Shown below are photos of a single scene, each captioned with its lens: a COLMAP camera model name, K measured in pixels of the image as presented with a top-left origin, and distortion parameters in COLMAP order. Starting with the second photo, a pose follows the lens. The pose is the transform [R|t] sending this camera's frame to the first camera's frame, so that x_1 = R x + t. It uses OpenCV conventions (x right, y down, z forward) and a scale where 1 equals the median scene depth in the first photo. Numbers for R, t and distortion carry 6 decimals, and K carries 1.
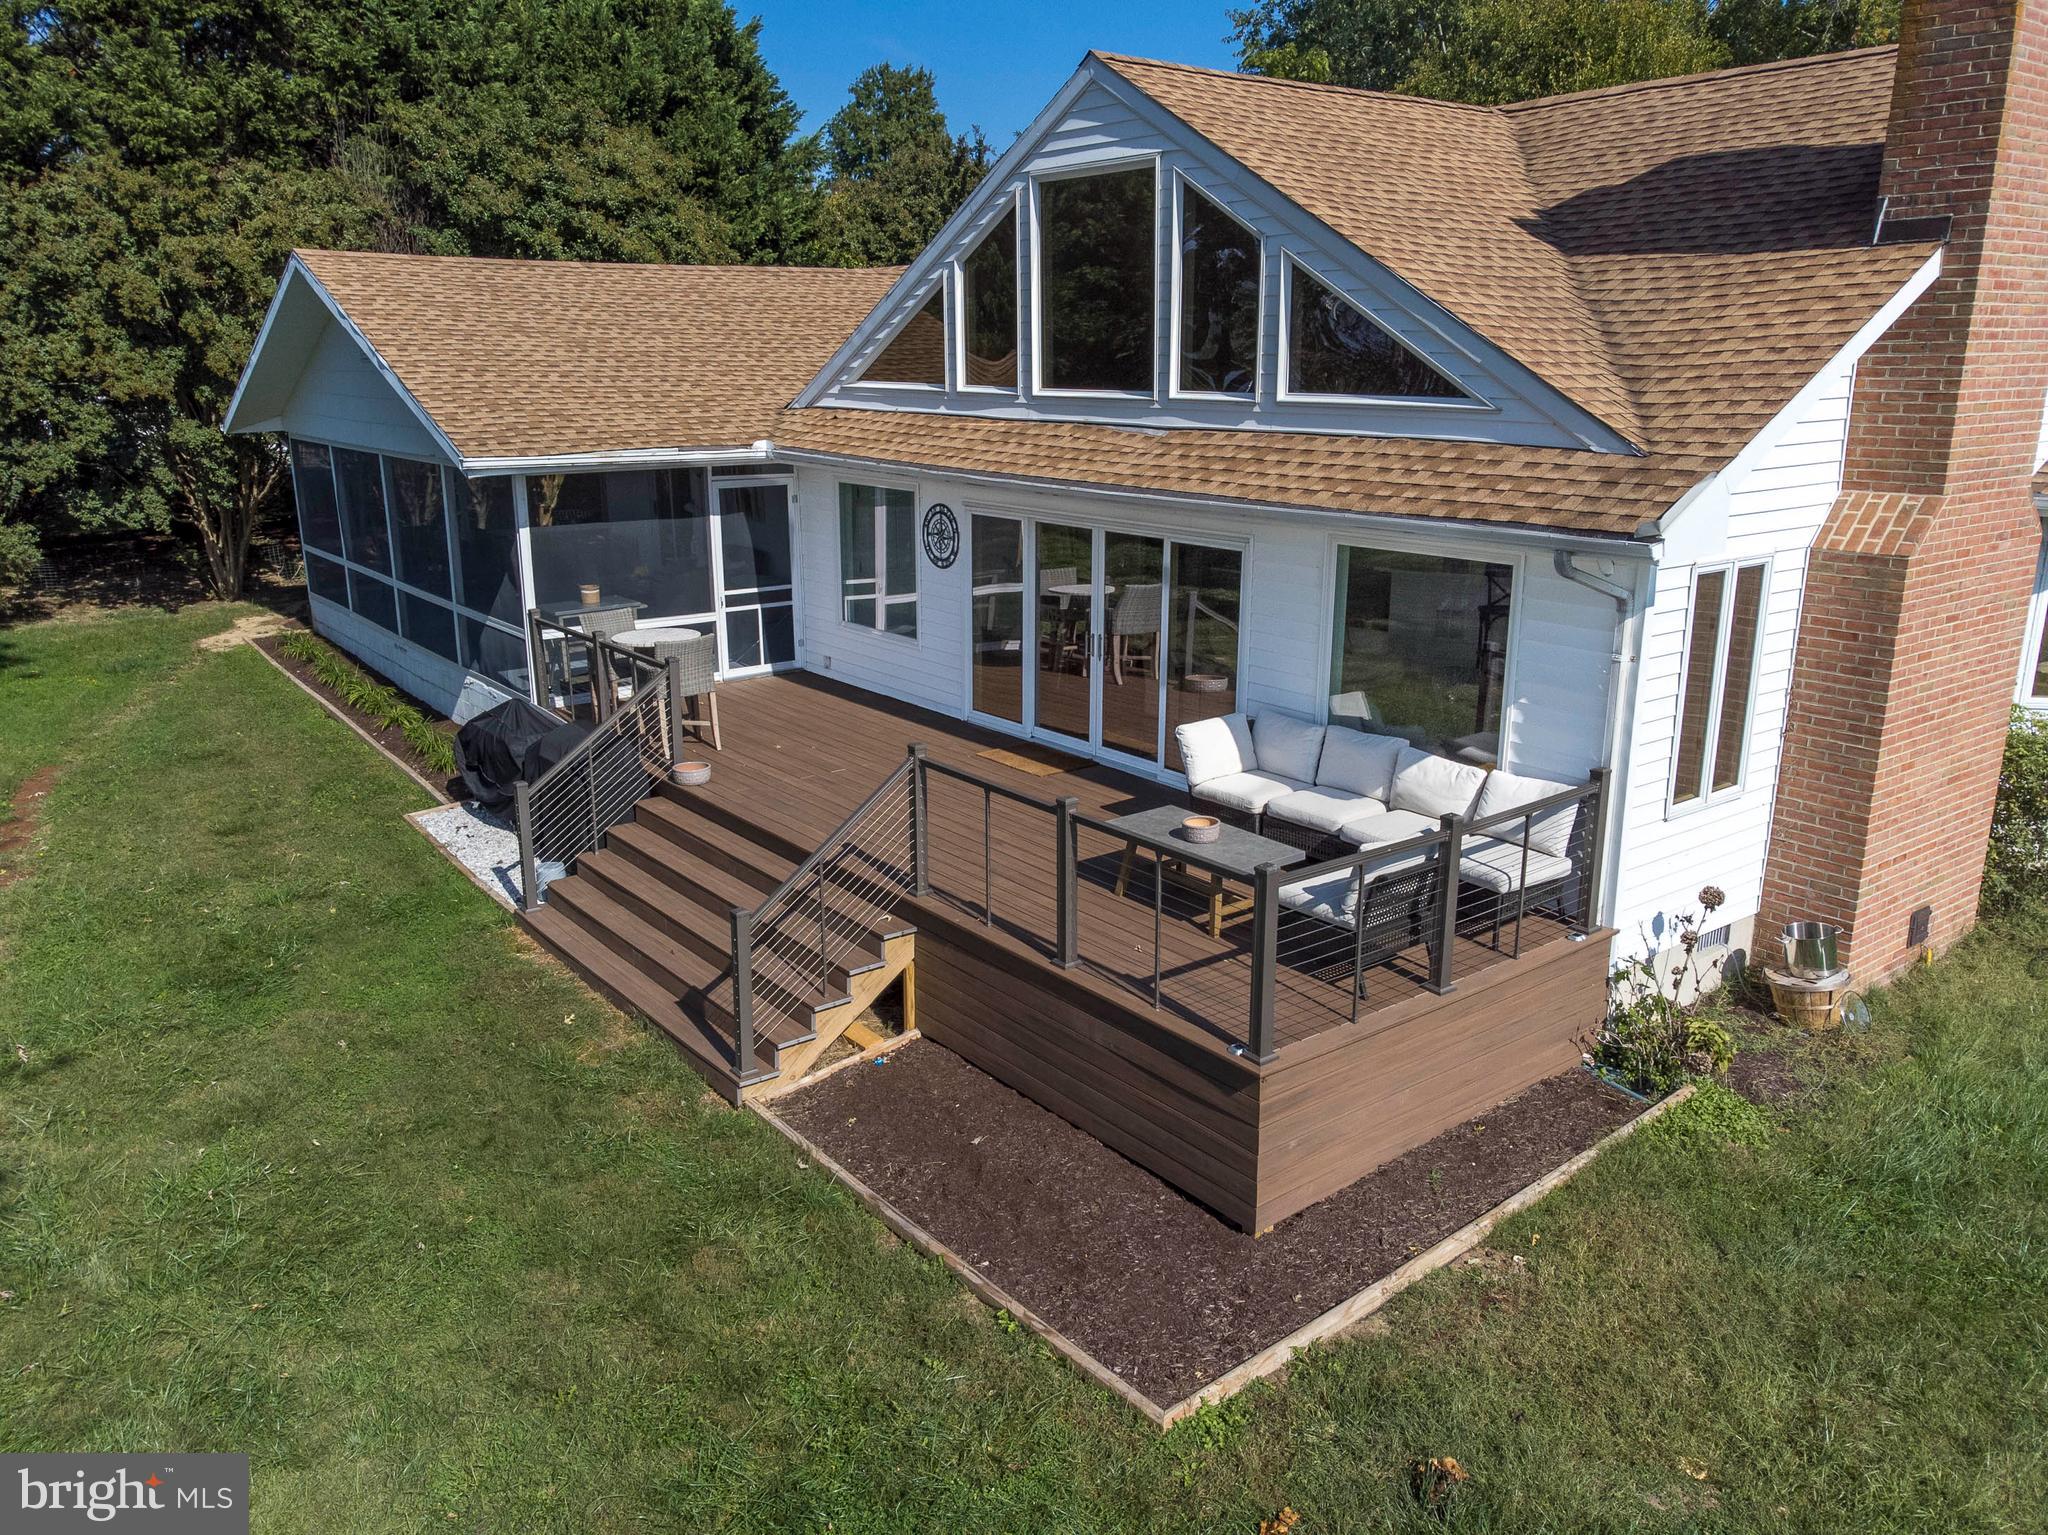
lens RADIAL K [[1528.0, 0, 1032.3], [0, 1528.0, 753.3], [0, 0, 1]] dist [0.013679, -0.001301]
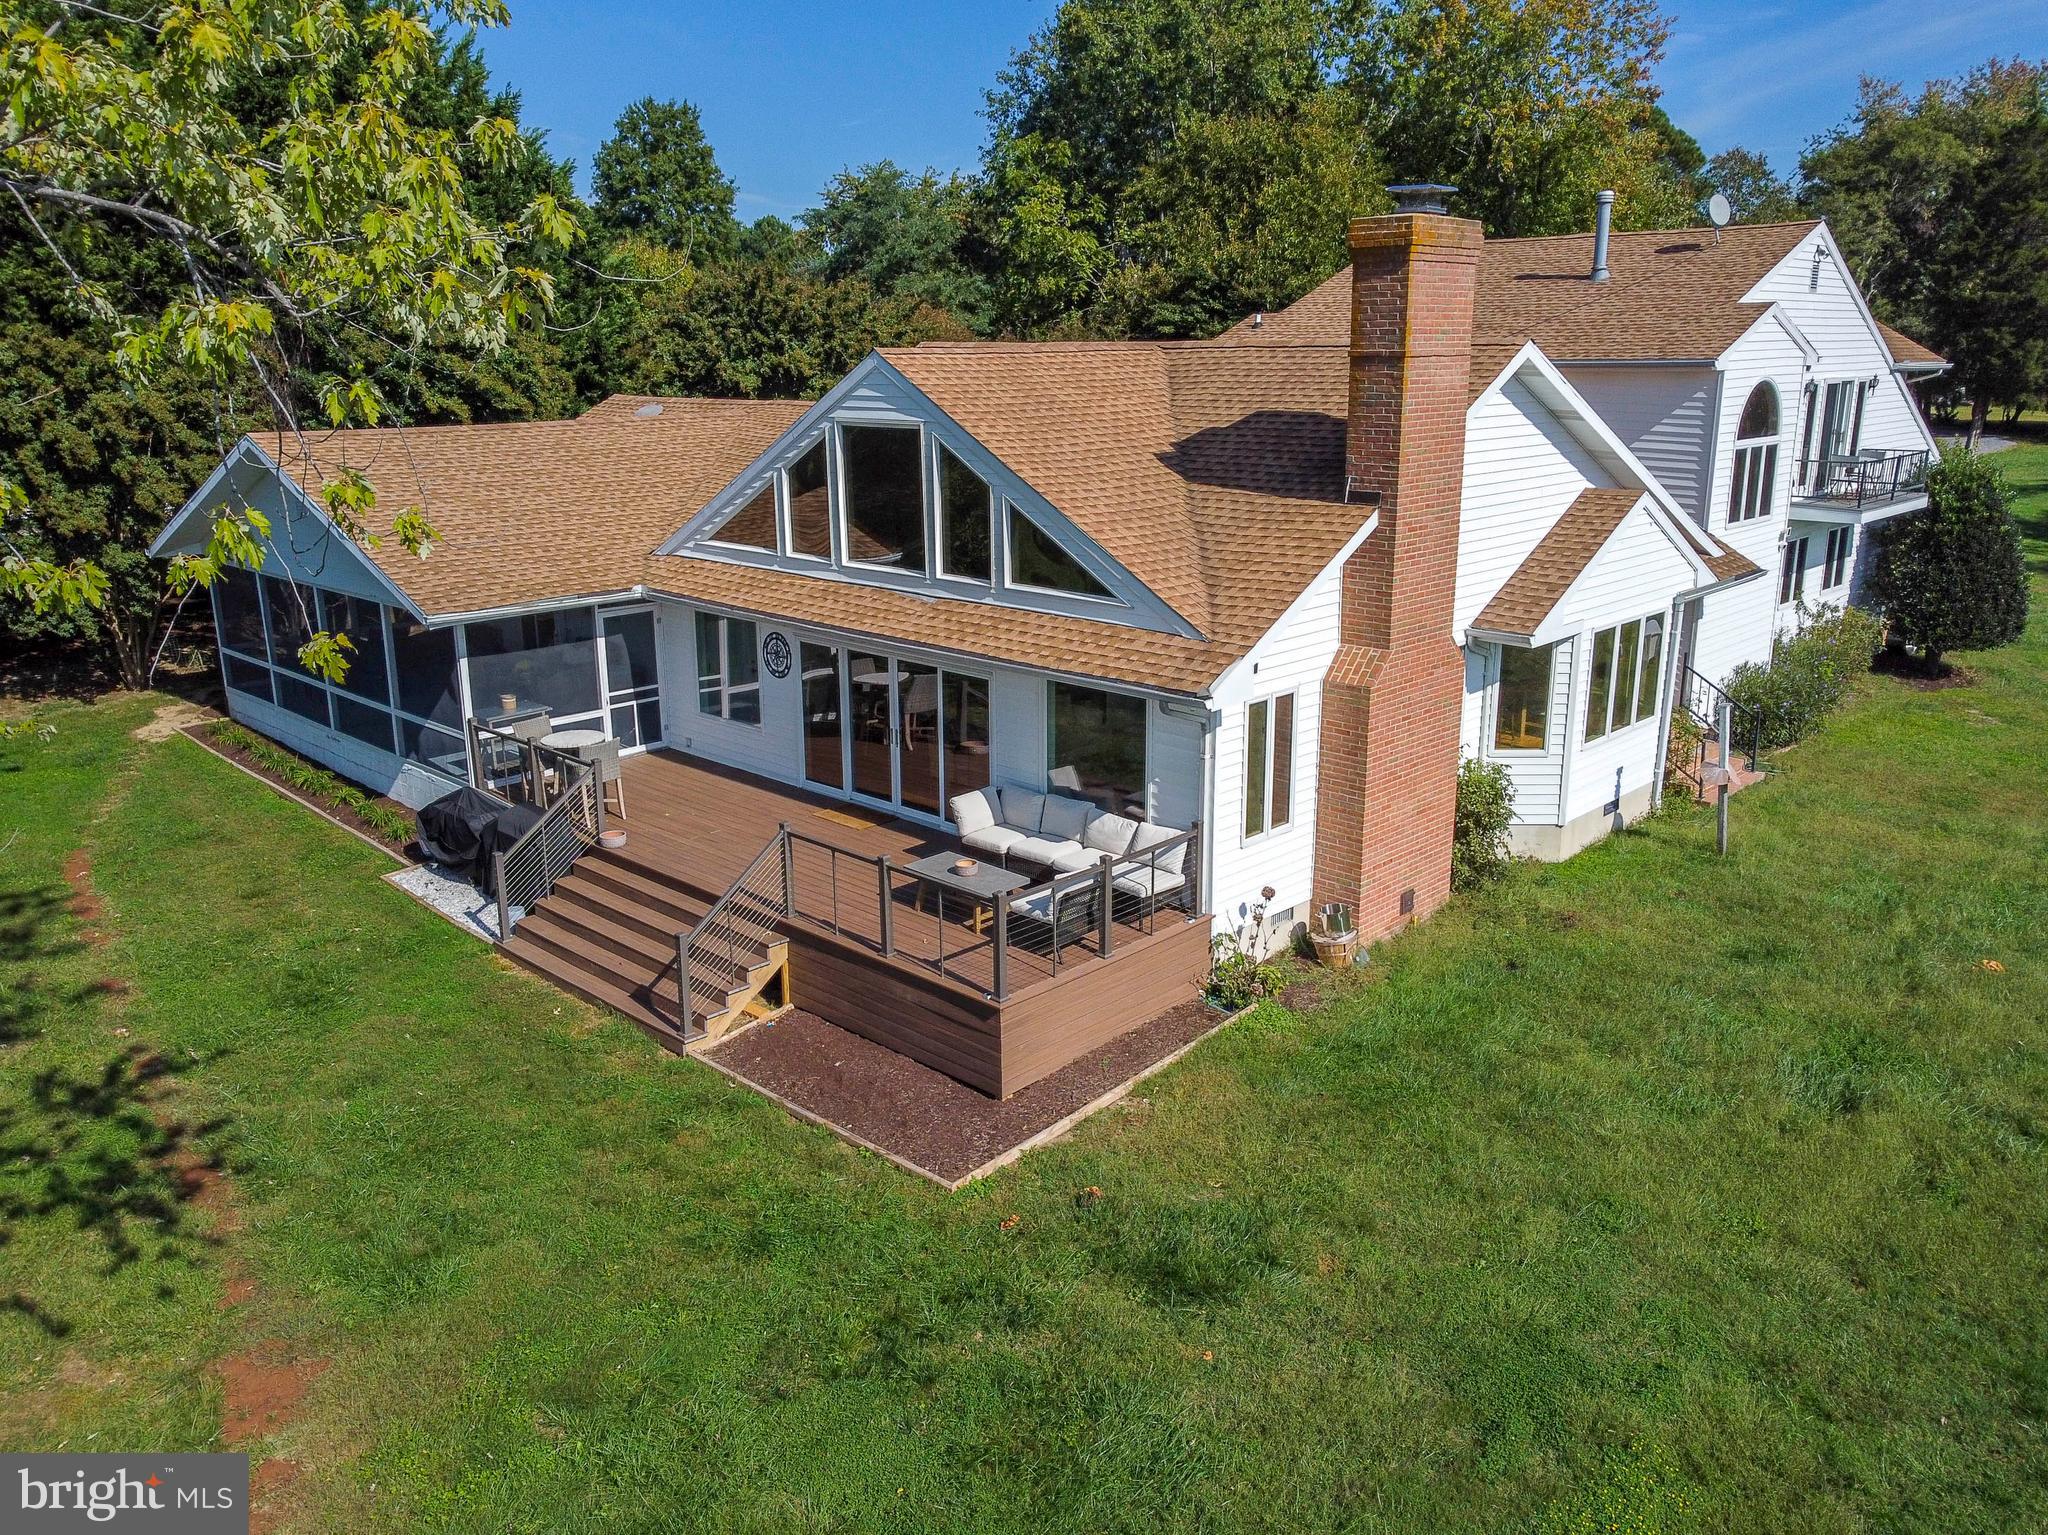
lens RADIAL K [[1561.0, 0, 1024.0], [0, 1561.0, 767.5], [0, 0, 1]] dist [-0.016088, 0.001815]
pose [[0.990800, -0.042928, 0.128347, -0.033602], [0.041645, 0.999052, 0.012667, -0.068663], [-0.128769, -0.007205, 0.991648, -0.596361]]
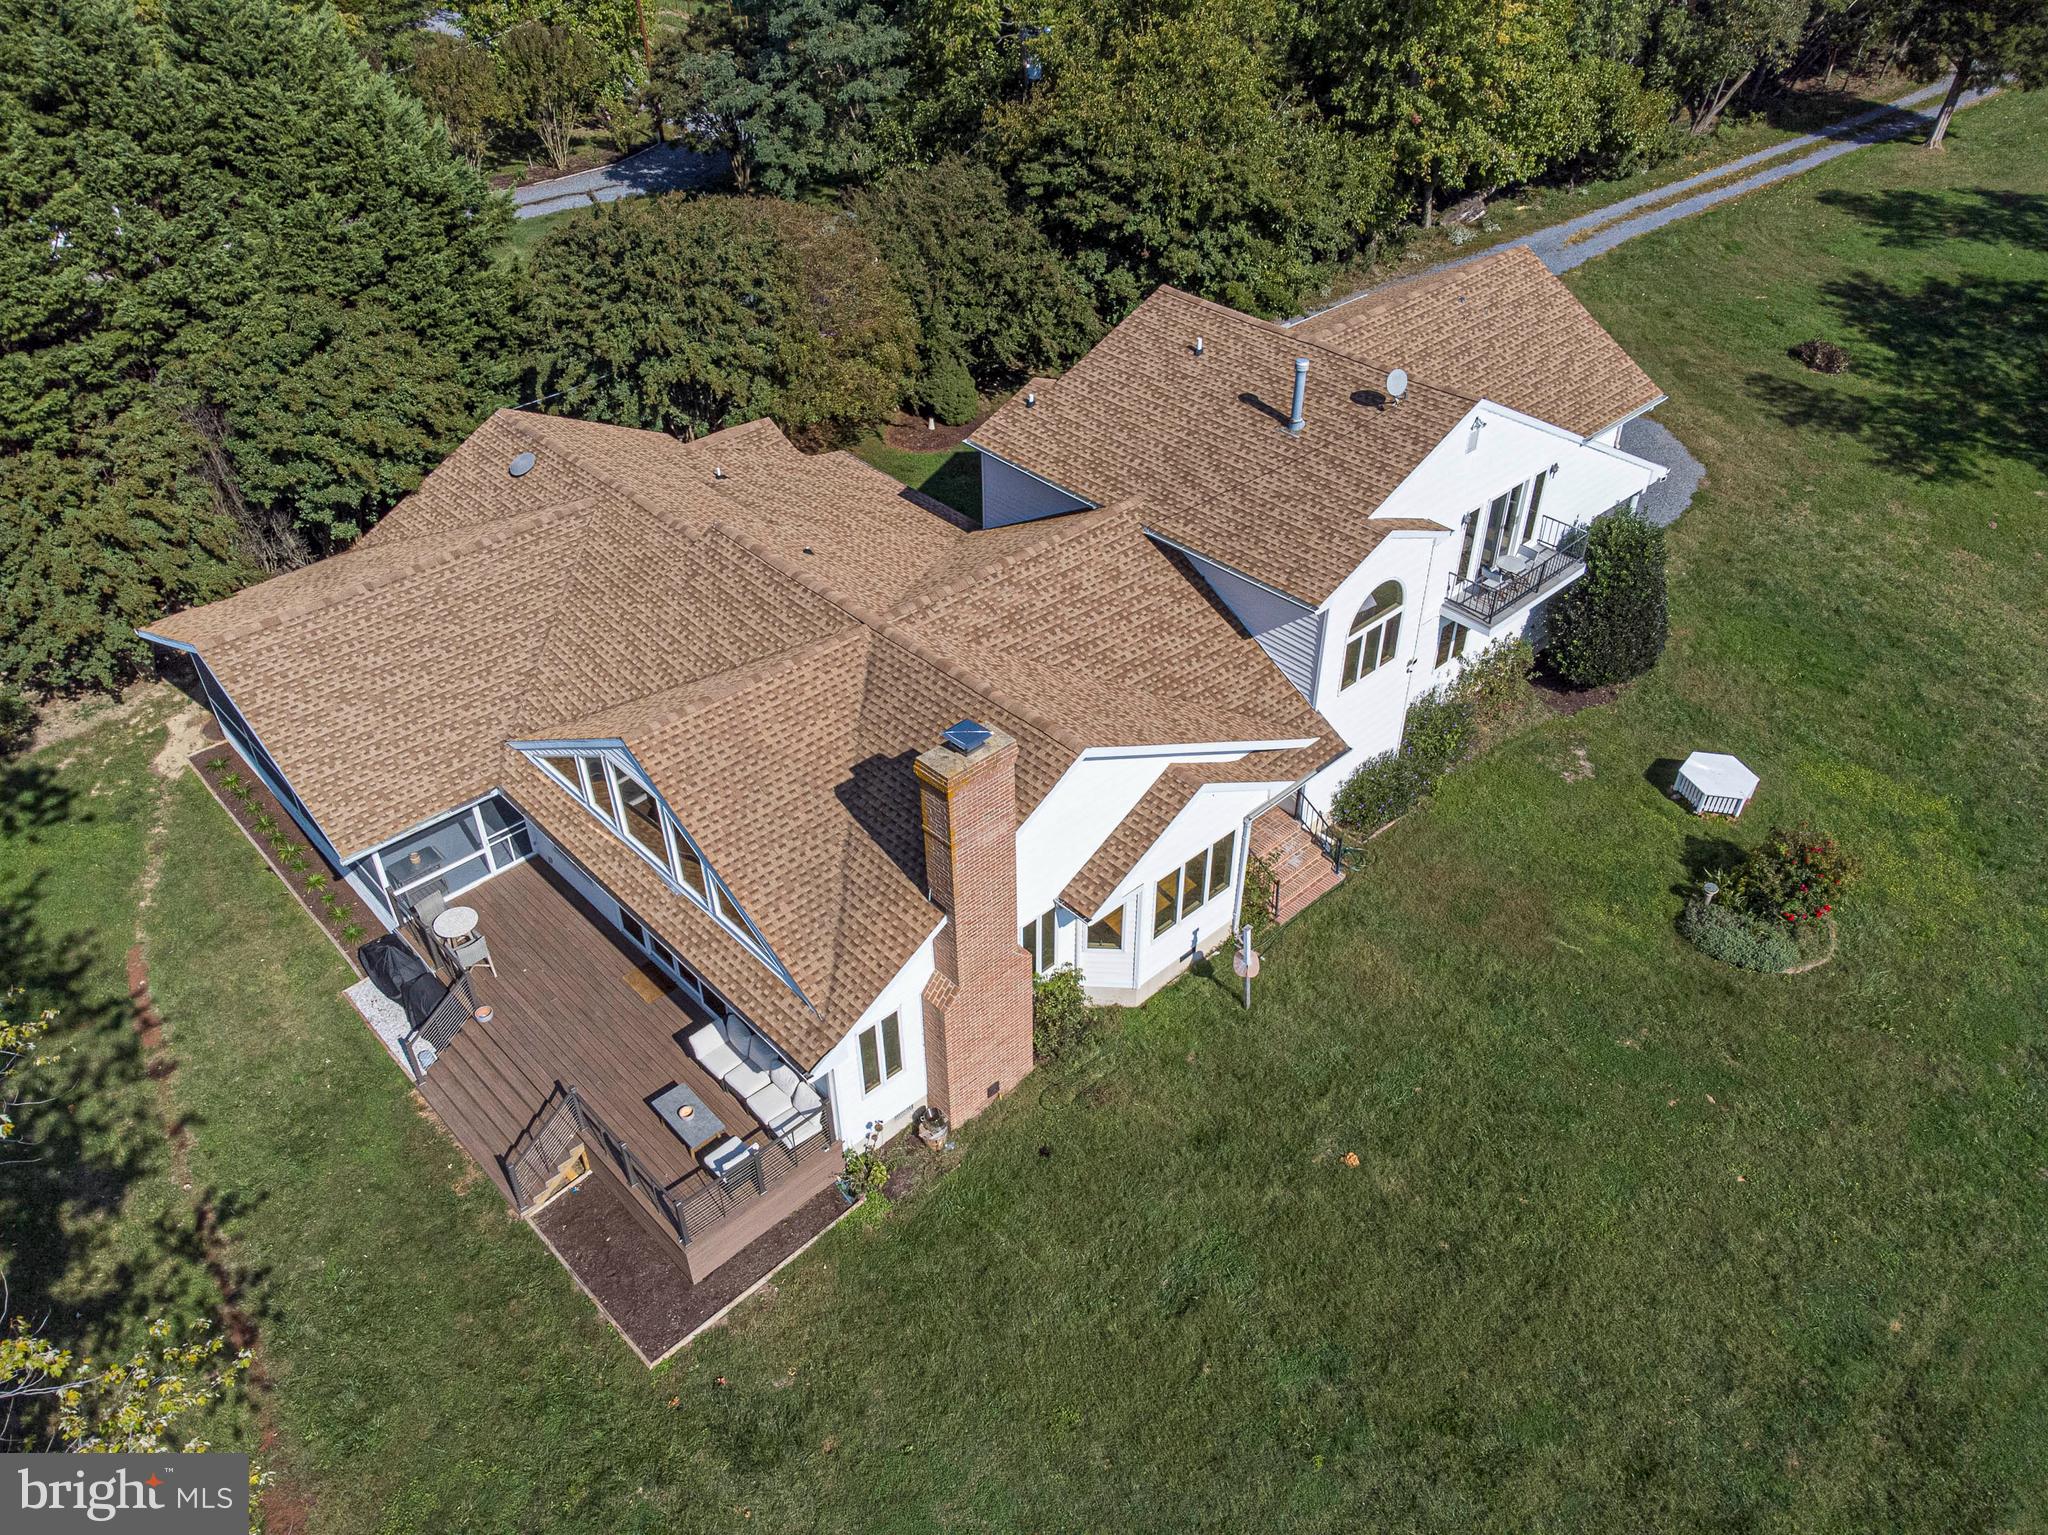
lens RADIAL K [[1540.1, 0, 1024.0], [0, 1540.1, 767.5], [0, 0, 1]] dist [0.011305, 0.002104]
pose [[0.995541, -0.063303, 0.069929, 0.494932], [0.030869, 0.919179, 0.392629, -1.391875], [-0.089132, -0.388719, 0.917035, -1.134291]]
